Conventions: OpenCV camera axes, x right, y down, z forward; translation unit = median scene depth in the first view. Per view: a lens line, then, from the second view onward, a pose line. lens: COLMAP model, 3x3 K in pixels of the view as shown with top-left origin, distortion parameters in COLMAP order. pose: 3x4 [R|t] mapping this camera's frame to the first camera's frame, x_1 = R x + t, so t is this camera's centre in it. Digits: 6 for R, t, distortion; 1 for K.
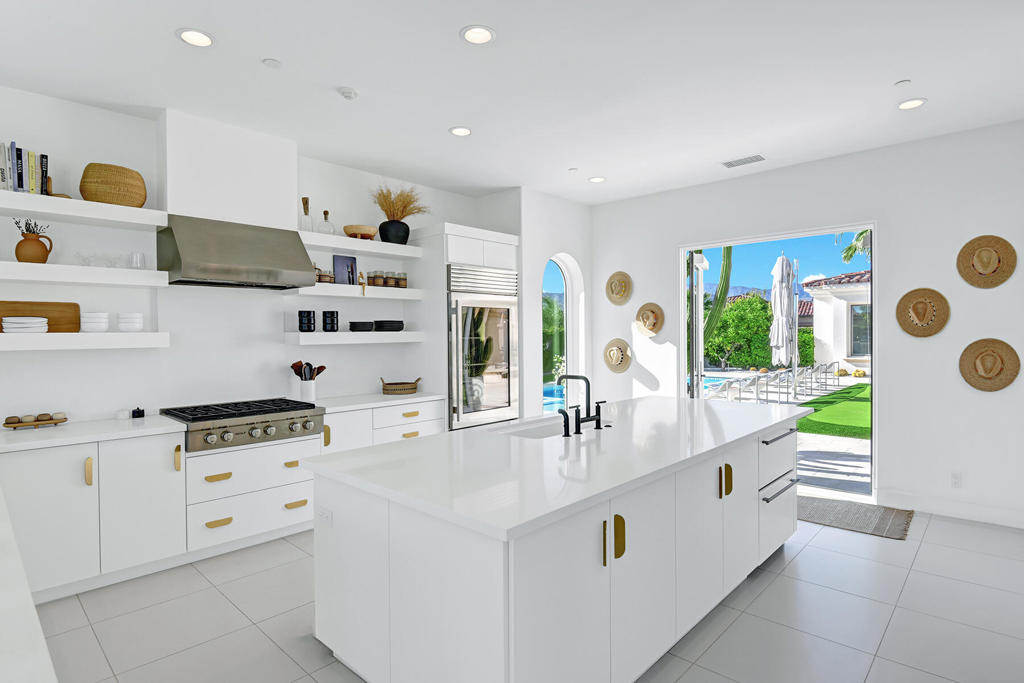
lens RADIAL K [[532.1, 0, 512.0], [0, 532.1, 341.5], [0, 0, 1]] dist [-0.012926, -0.000190]
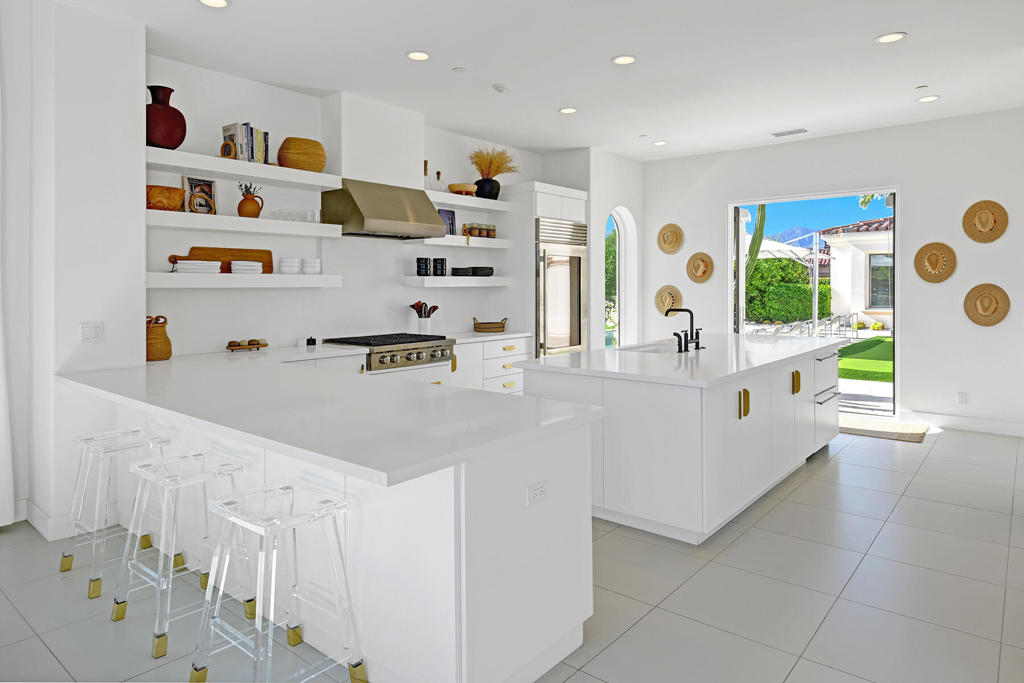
lens RADIAL K [[632.2, 0, 513.7], [0, 632.2, 291.9], [0, 0, 1]] dist [-0.002283, -0.002728]
pose [[0.998135, 0.003732, 0.060934, -0.268944], [-0.003469, 0.999984, -0.004422, 0.021404], [-0.060950, 0.004203, 0.998132, -0.375458]]
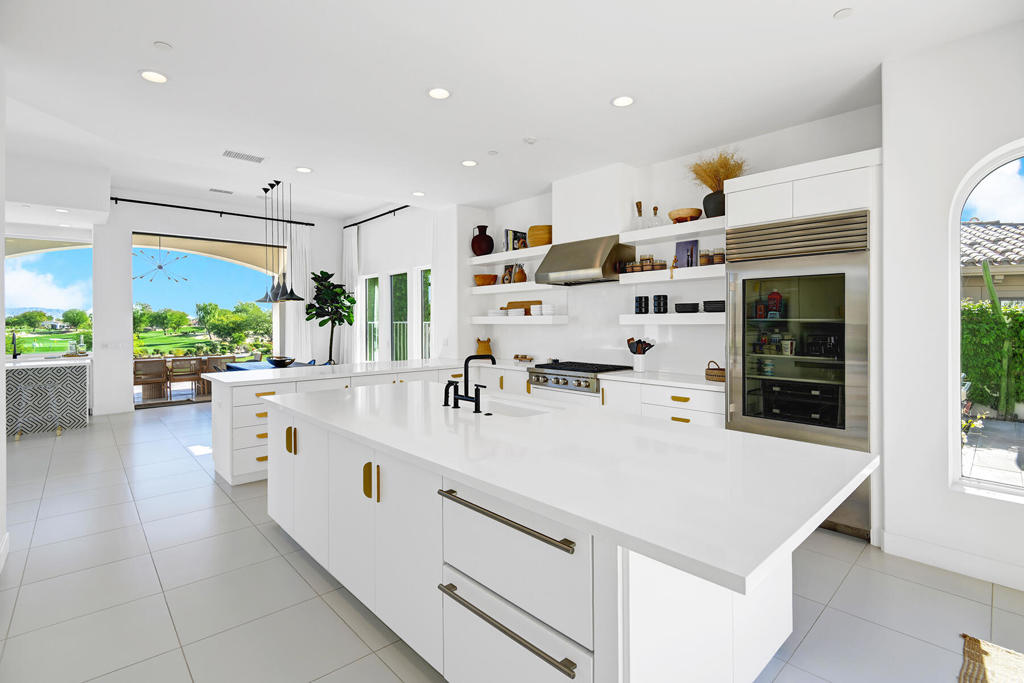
lens RADIAL K [[482.4, 0, 510.5], [0, 482.4, 324.4], [0, 0, 1]] dist [-0.017240, -0.000954]
pose [[-0.075111, 0.012041, -0.997102, 0.705241], [-0.009758, 0.999870, 0.012810, -0.005009], [0.997127, 0.010692, -0.074983, 0.772065]]
